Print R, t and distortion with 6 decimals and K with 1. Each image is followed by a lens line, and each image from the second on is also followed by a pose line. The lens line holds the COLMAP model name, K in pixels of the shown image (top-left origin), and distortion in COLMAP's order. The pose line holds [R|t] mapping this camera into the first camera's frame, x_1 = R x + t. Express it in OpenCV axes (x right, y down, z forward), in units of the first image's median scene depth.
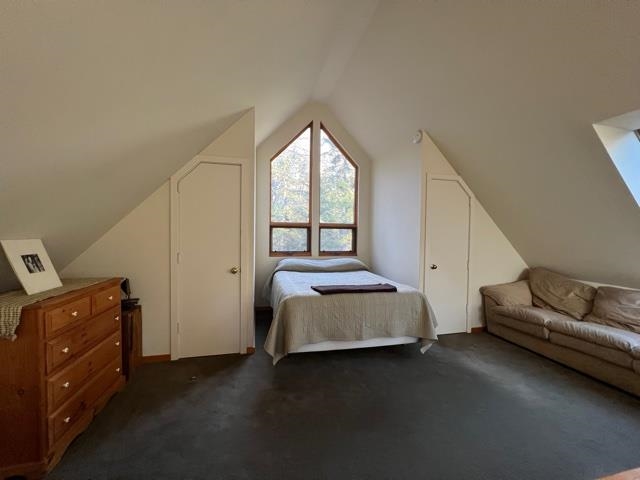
lens RADIAL K [[254.6, 0, 319.0], [0, 254.6, 239.9], [0, 0, 1]] dist [-0.001500, -0.000310]
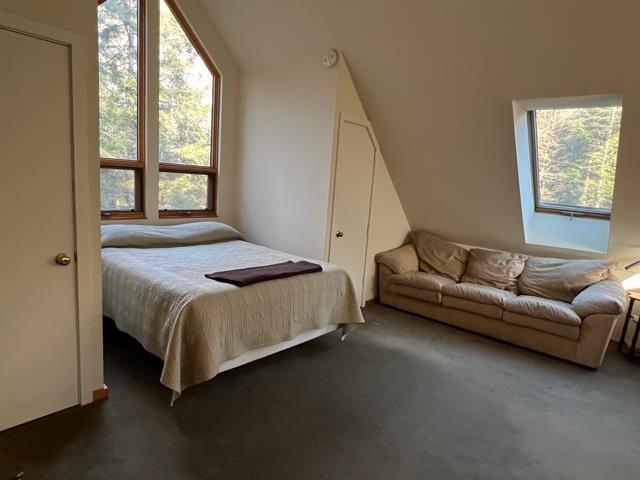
lens RADIAL K [[378.5, 0, 320.8], [0, 378.5, 238.7], [0, 0, 1]] dist [-0.001863, 0.000731]
pose [[0.817063, -0.041797, 0.575031, -0.338156], [-0.046911, 0.989242, 0.138561, -0.050828], [-0.574637, -0.140189, 0.806312, 0.084691]]
